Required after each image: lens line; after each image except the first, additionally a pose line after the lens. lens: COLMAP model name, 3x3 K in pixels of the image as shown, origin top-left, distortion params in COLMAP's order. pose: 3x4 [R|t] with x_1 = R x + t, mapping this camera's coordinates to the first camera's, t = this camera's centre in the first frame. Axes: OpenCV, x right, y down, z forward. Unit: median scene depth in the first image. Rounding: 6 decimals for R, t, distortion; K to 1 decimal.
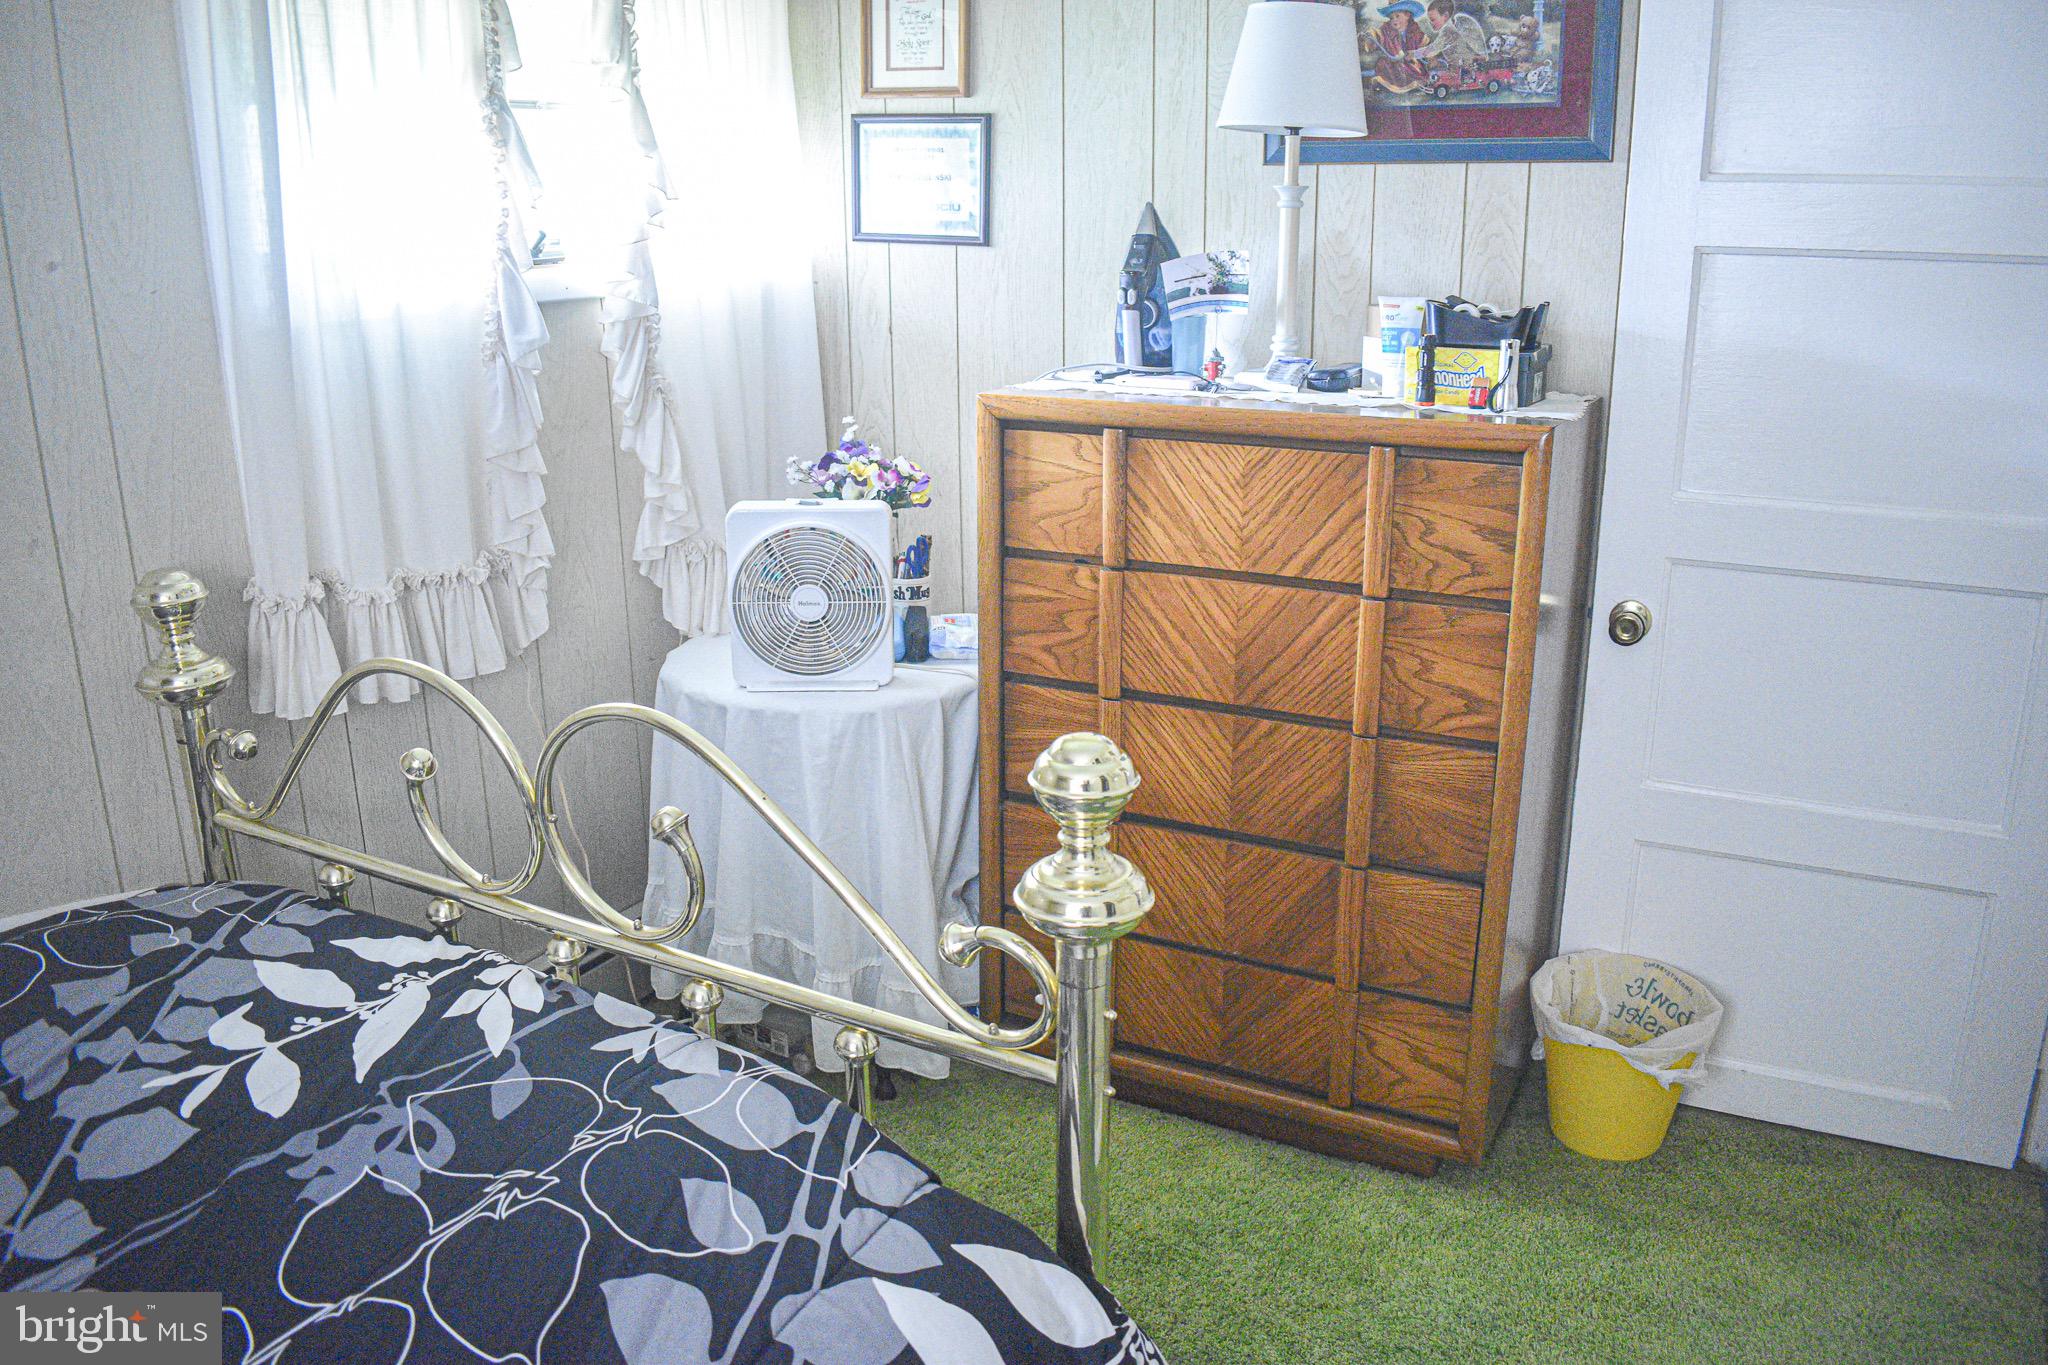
lens RADIAL K [[1598.5, 0, 1024.0], [0, 1598.5, 682.5], [0, 0, 1]] dist [-0.097953, 0.017105]
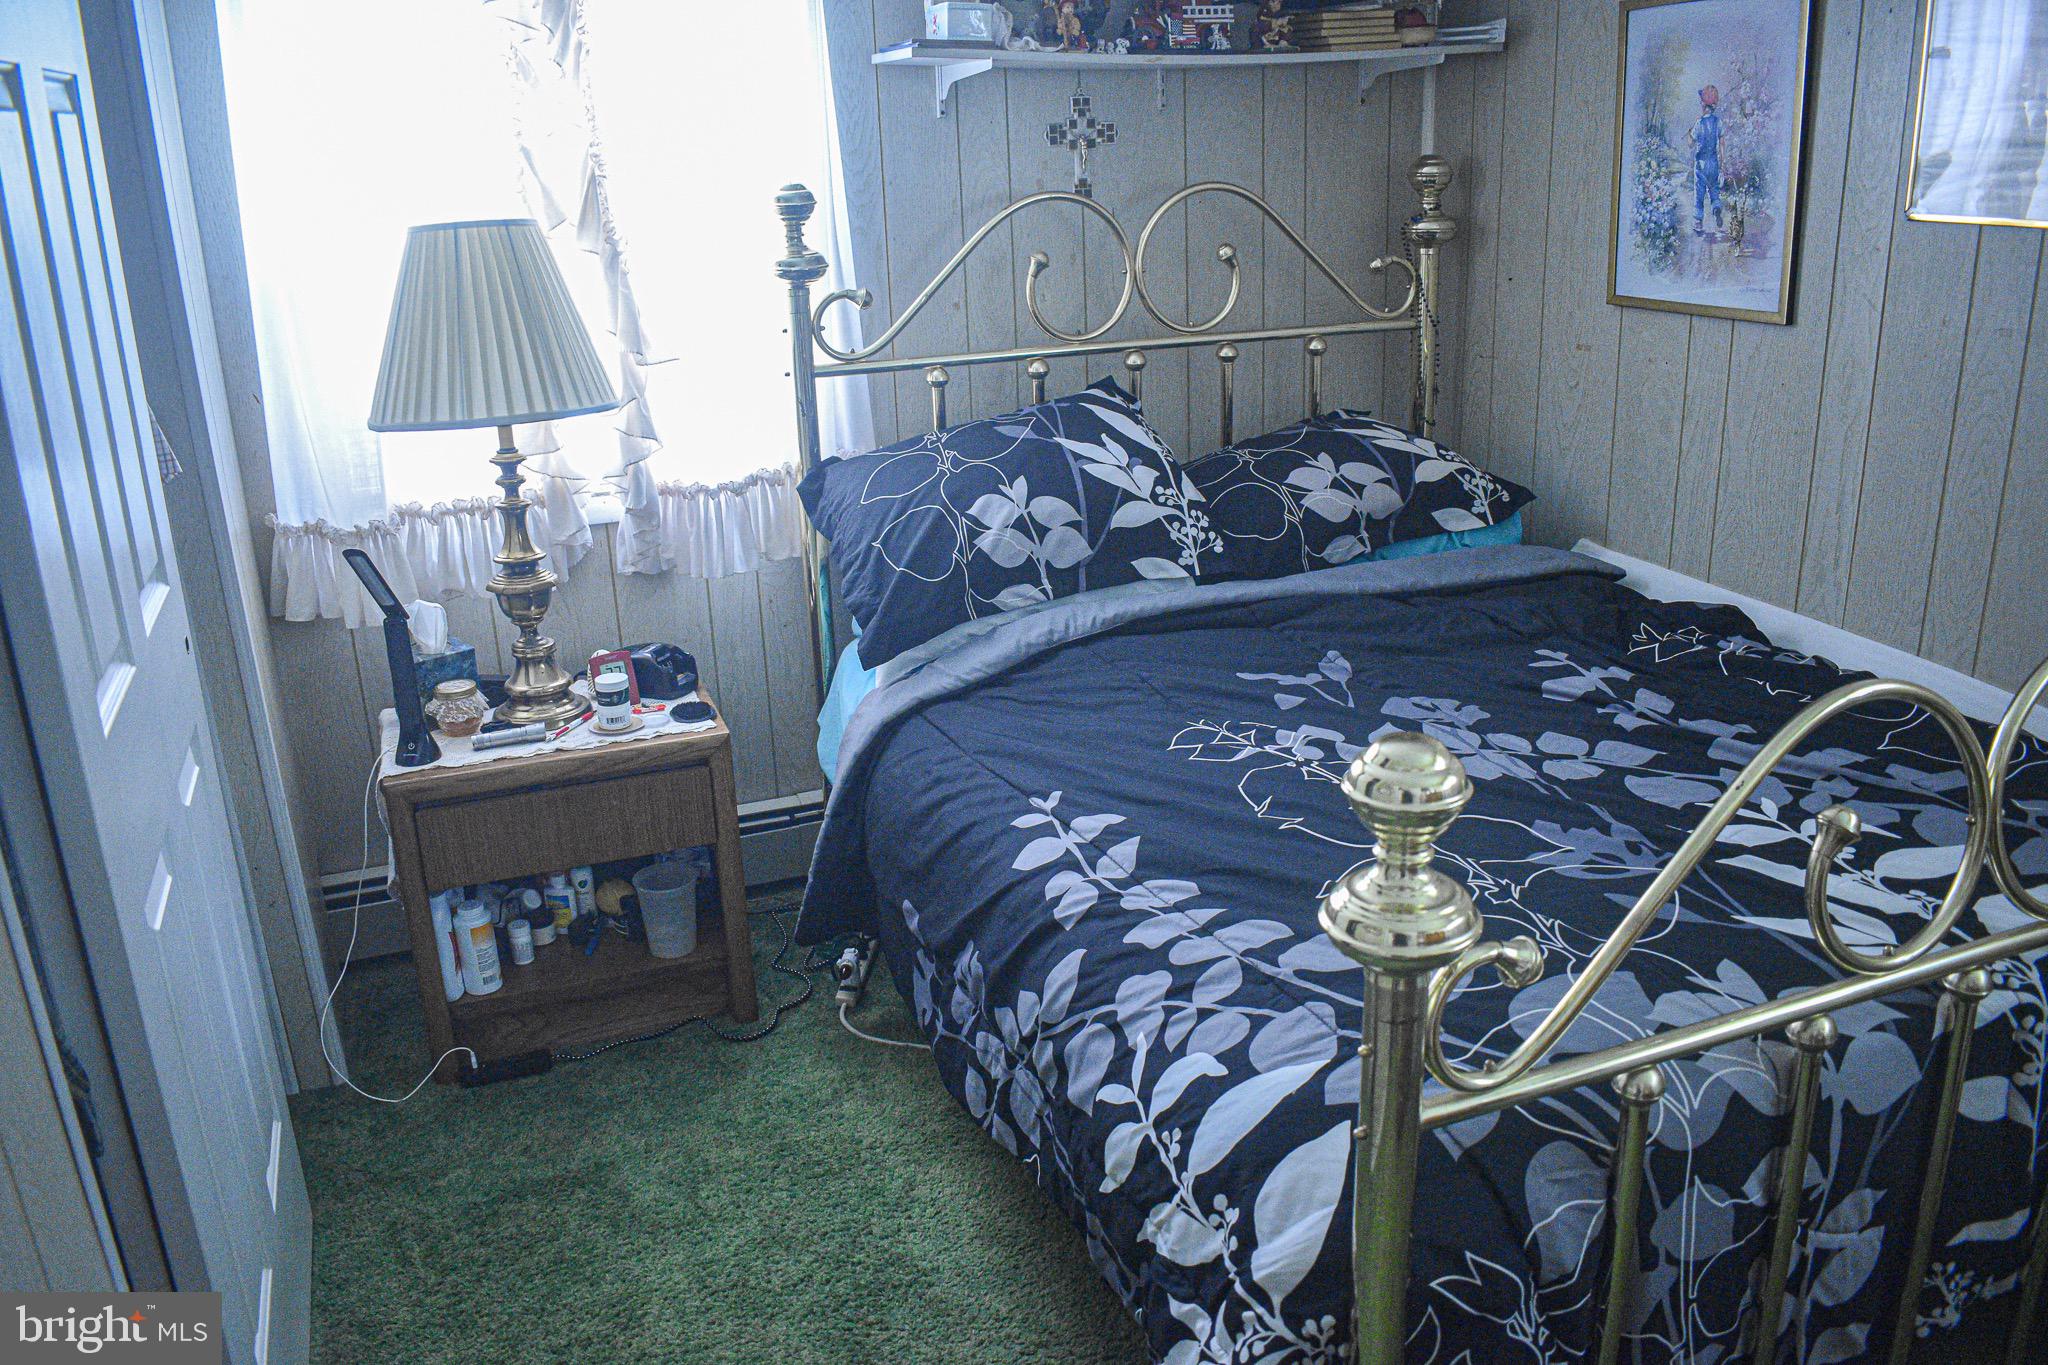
lens RADIAL K [[1598.5, 0, 1024.0], [0, 1598.5, 682.5], [0, 0, 1]] dist [-0.097953, 0.017105]
pose [[-0.639824, 0.284758, -0.713819, 0.661295], [-0.192063, 0.840101, 0.507289, -0.329619], [0.744135, 0.461674, -0.482825, 1.058972]]
